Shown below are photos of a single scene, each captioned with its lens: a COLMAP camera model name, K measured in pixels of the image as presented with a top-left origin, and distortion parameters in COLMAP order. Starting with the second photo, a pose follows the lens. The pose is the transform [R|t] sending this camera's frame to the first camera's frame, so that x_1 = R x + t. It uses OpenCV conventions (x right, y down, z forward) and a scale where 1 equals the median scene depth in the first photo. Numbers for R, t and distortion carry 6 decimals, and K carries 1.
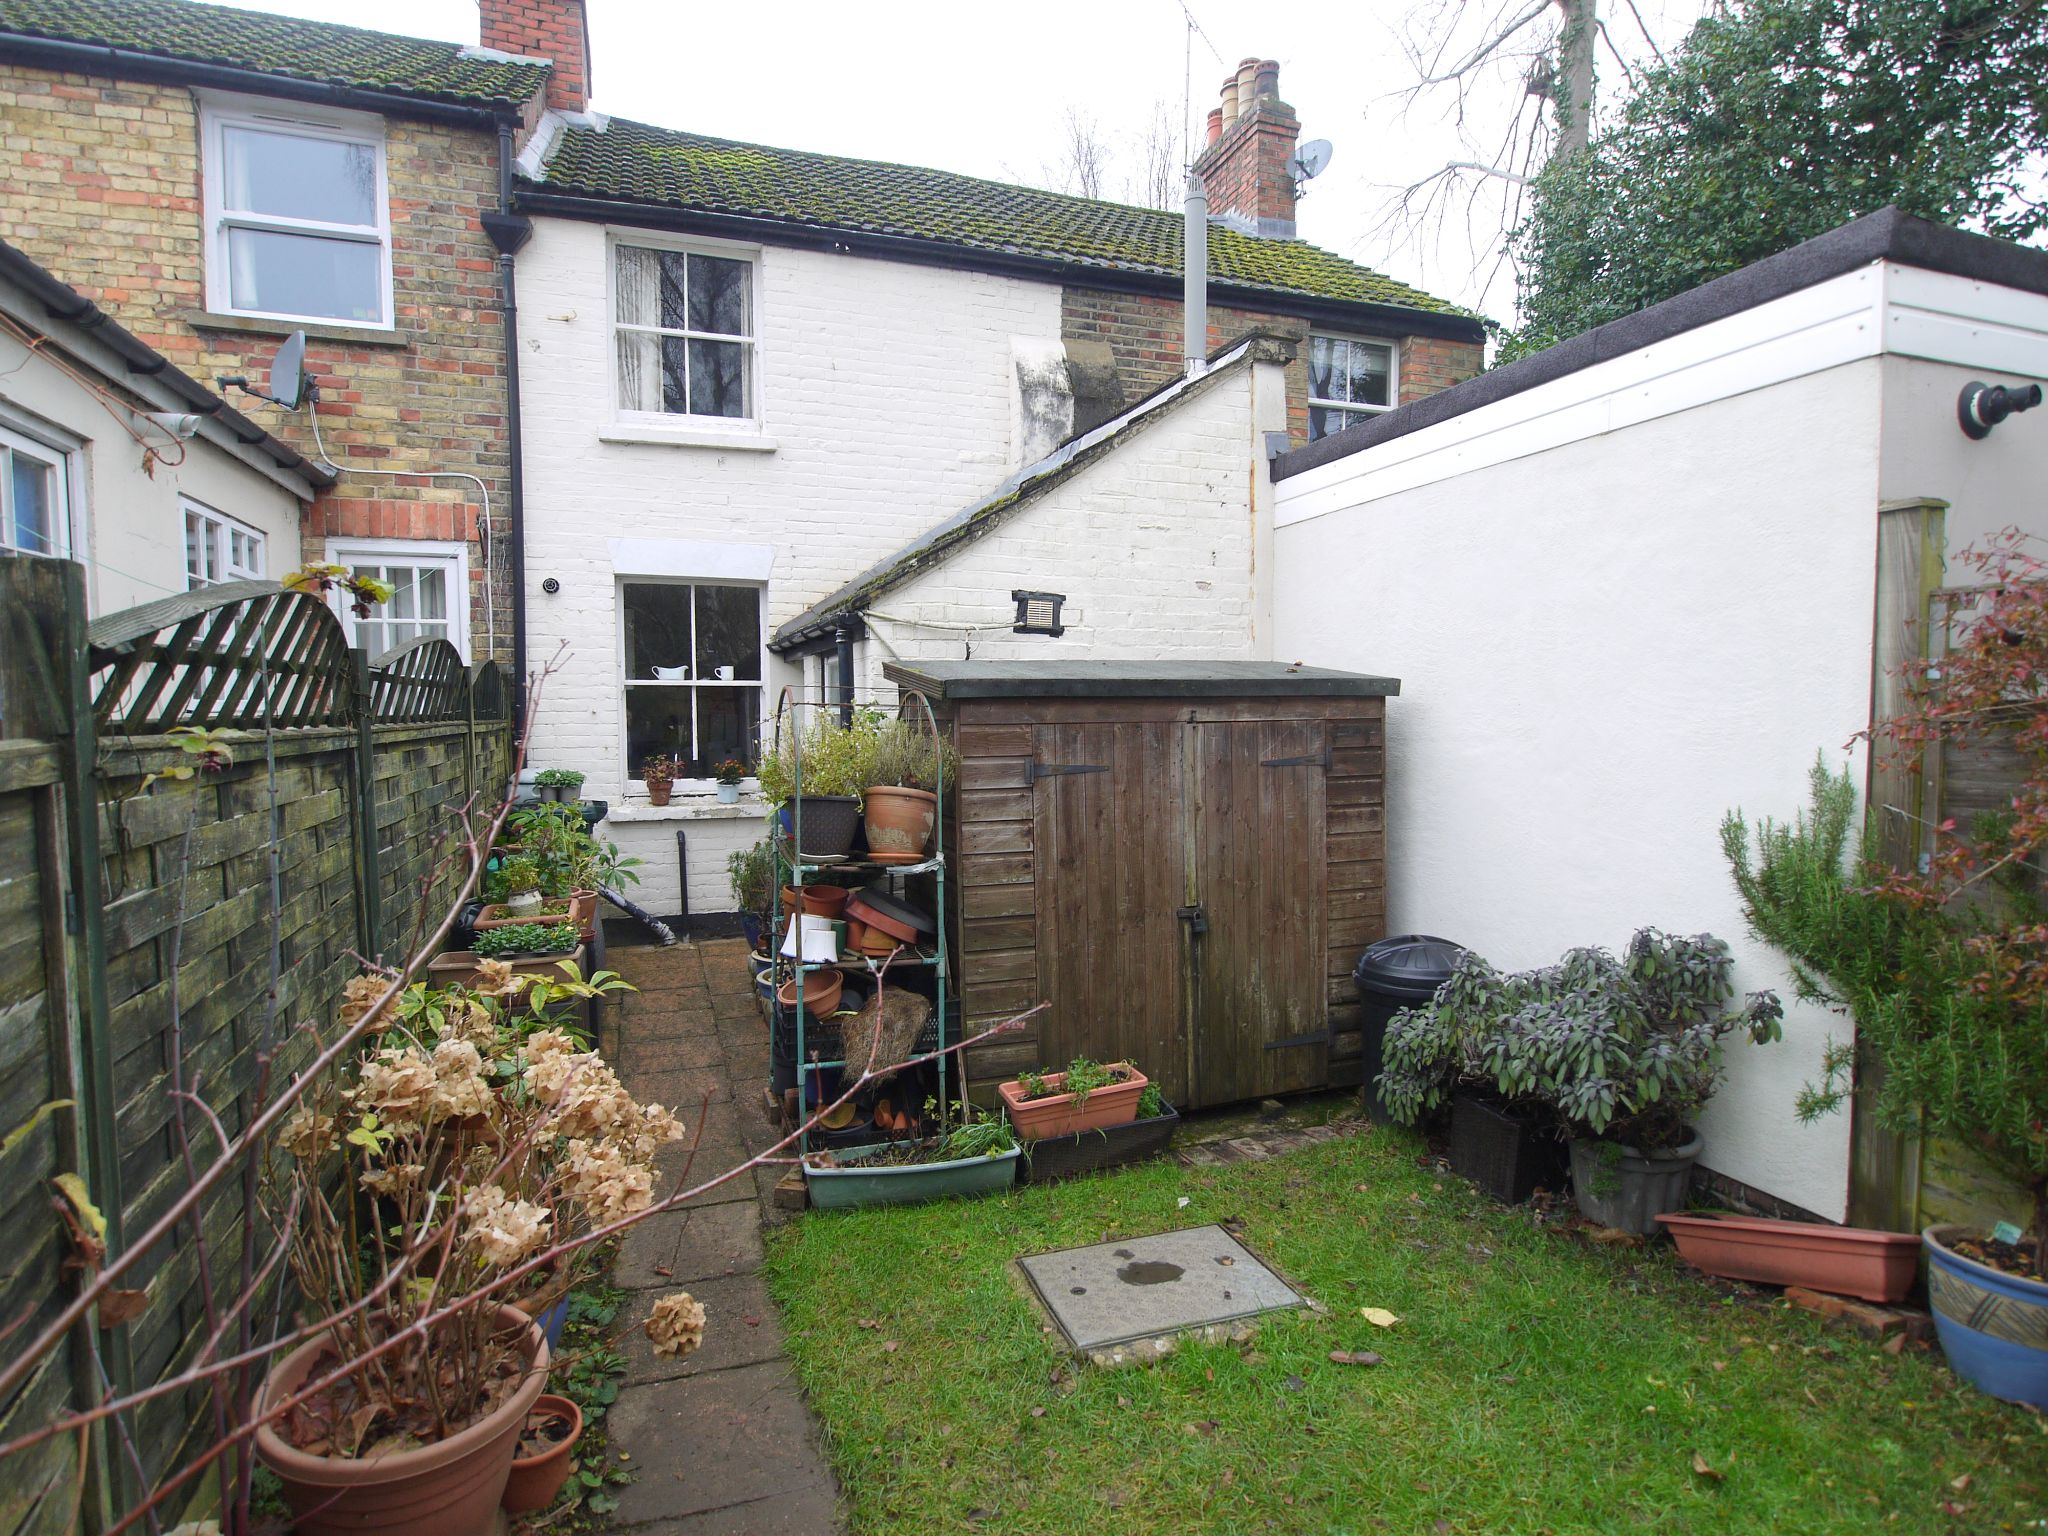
lens RADIAL K [[1107.9, 0, 1037.6], [0, 1107.9, 775.4], [0, 0, 1]] dist [-0.008029, -0.006191]
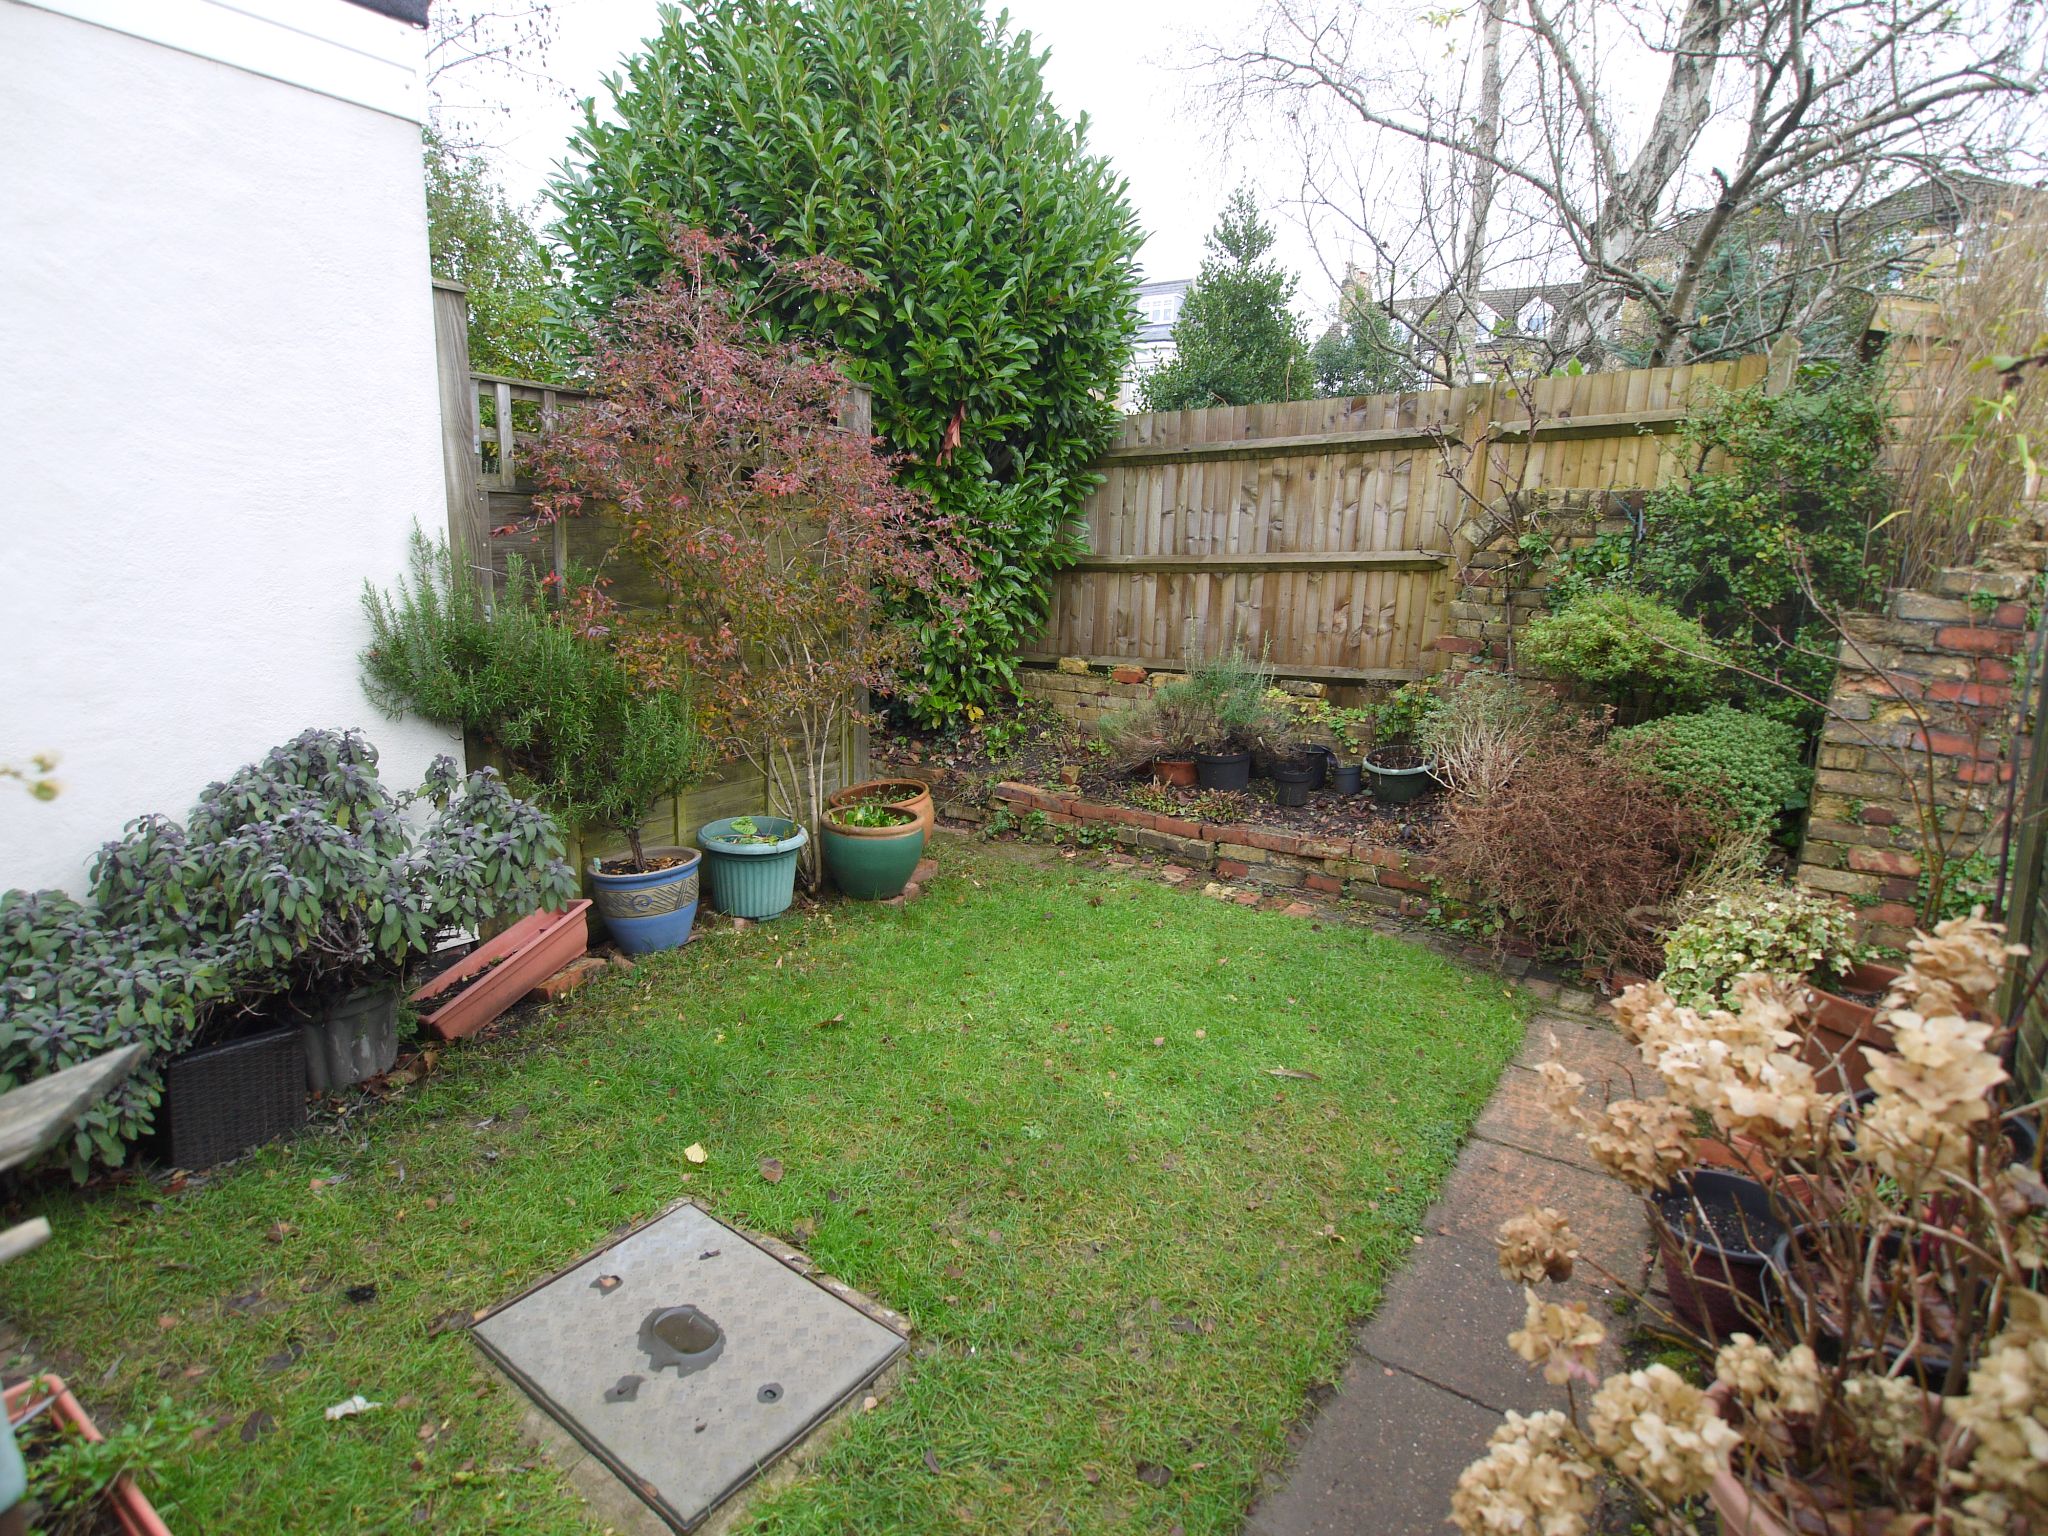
lens RADIAL K [[1062.4, 0, 1024.0], [0, 1062.4, 768.0], [0, 0, 1]] dist [-0.002532, -0.000631]
pose [[-0.566691, -0.176277, 0.804853, -0.437400], [0.040691, 0.969666, 0.241024, -0.009573], [-0.822925, 0.169336, -0.542328, 1.088968]]
